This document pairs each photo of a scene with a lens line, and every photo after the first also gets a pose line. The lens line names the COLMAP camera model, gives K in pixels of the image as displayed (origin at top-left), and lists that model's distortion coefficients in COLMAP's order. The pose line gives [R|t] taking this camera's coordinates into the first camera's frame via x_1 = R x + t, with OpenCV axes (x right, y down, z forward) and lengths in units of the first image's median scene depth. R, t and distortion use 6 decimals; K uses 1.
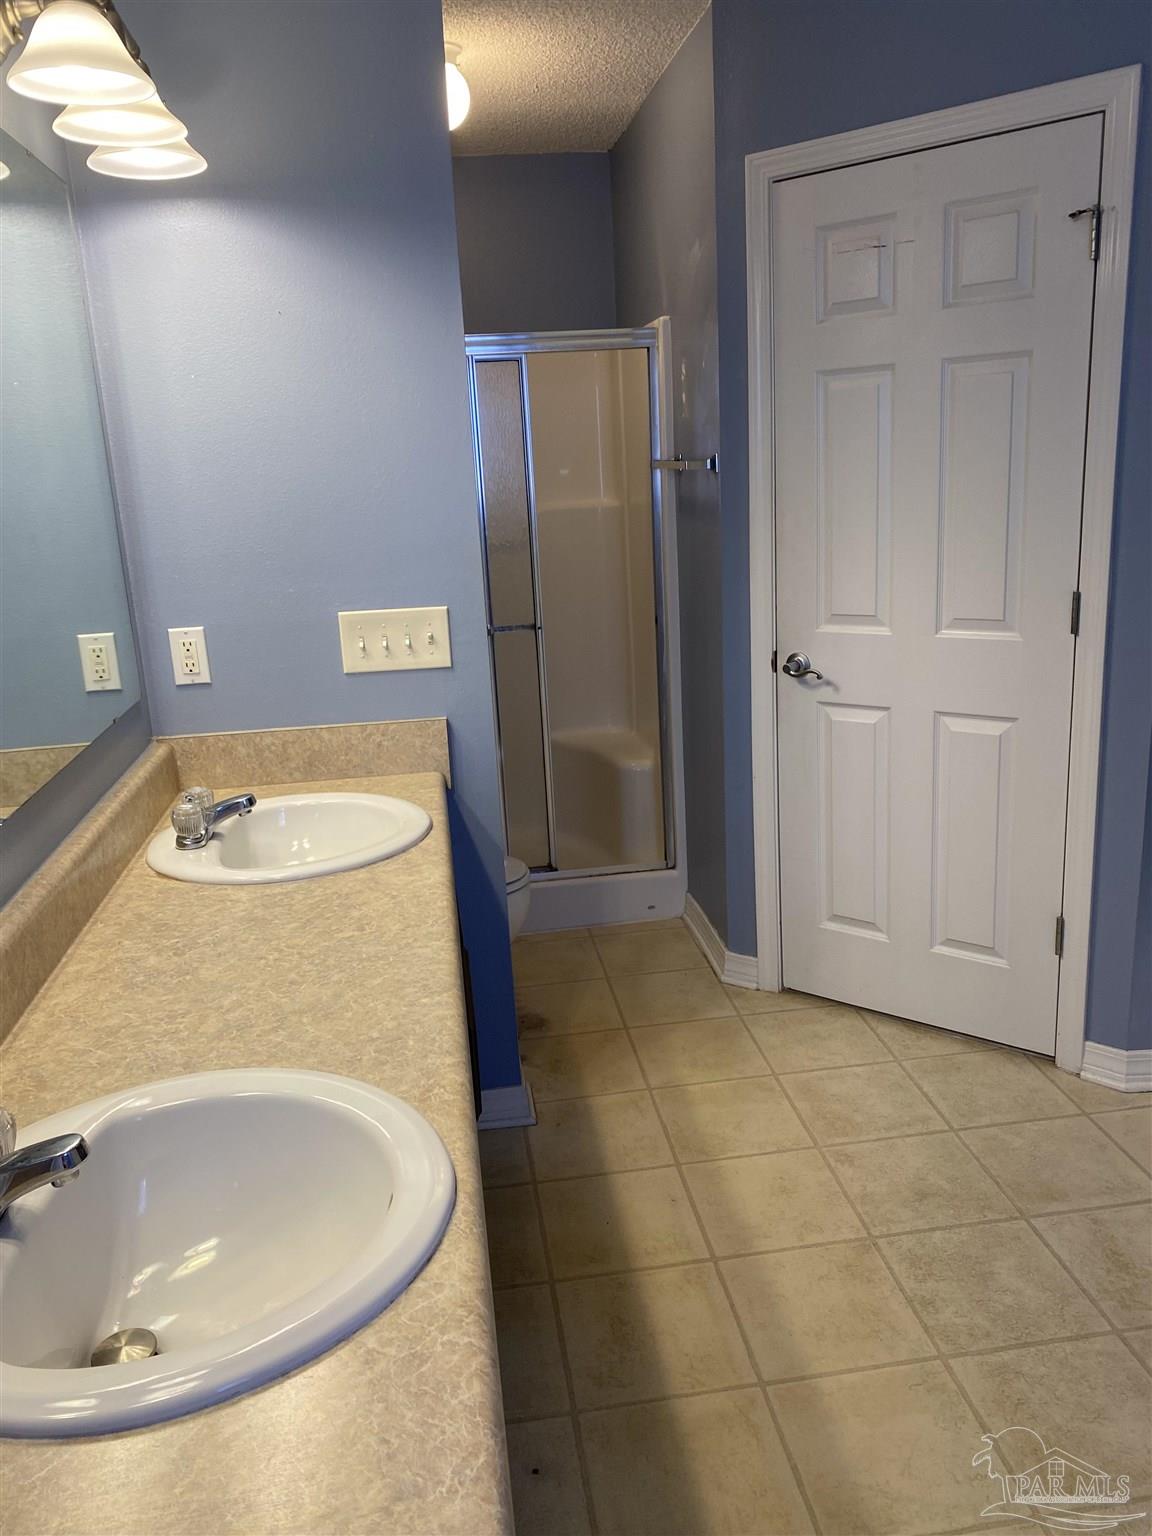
lens RADIAL K [[1174.0, 0, 569.1], [0, 1174.0, 752.5], [0, 0, 1]] dist [0.036836, -0.028484]
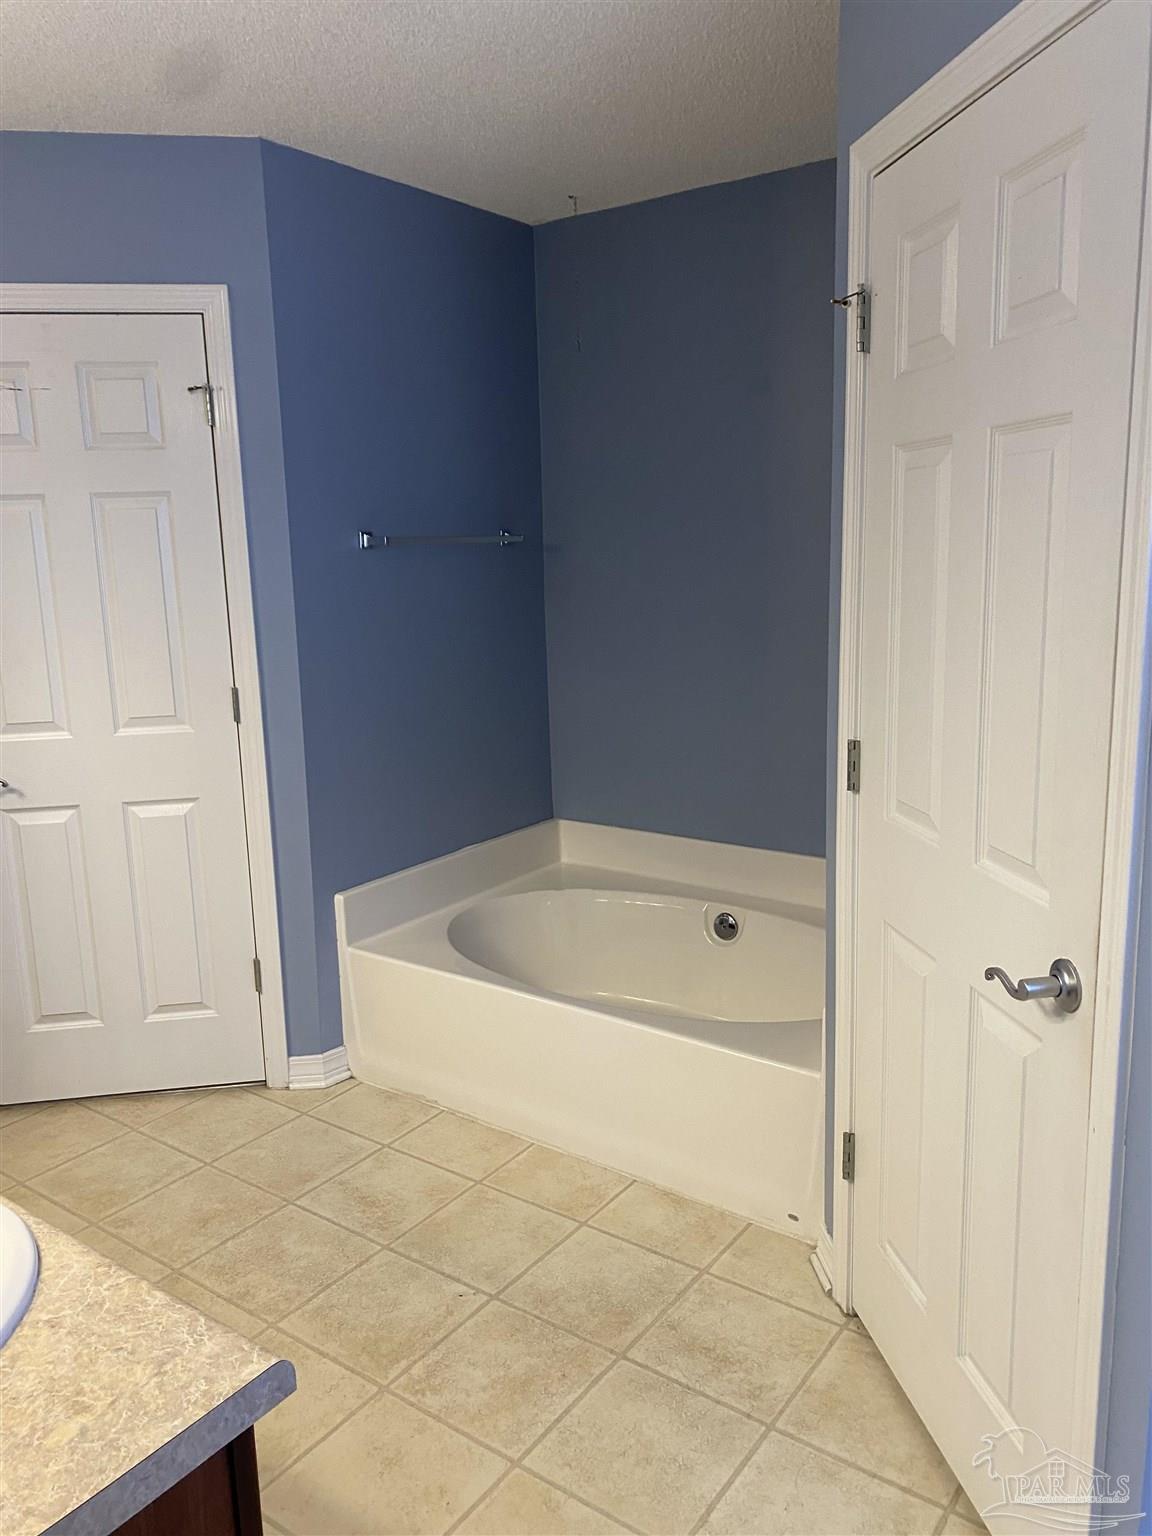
lens RADIAL K [[1174.0, 0, 569.1], [0, 1174.0, 752.5], [0, 0, 1]] dist [0.036836, -0.028484]
pose [[0.698691, -0.097006, 0.708816, -0.195114], [0.167168, 0.985475, -0.029911, 0.024111], [-0.695619, 0.139390, 0.704759, -0.088705]]
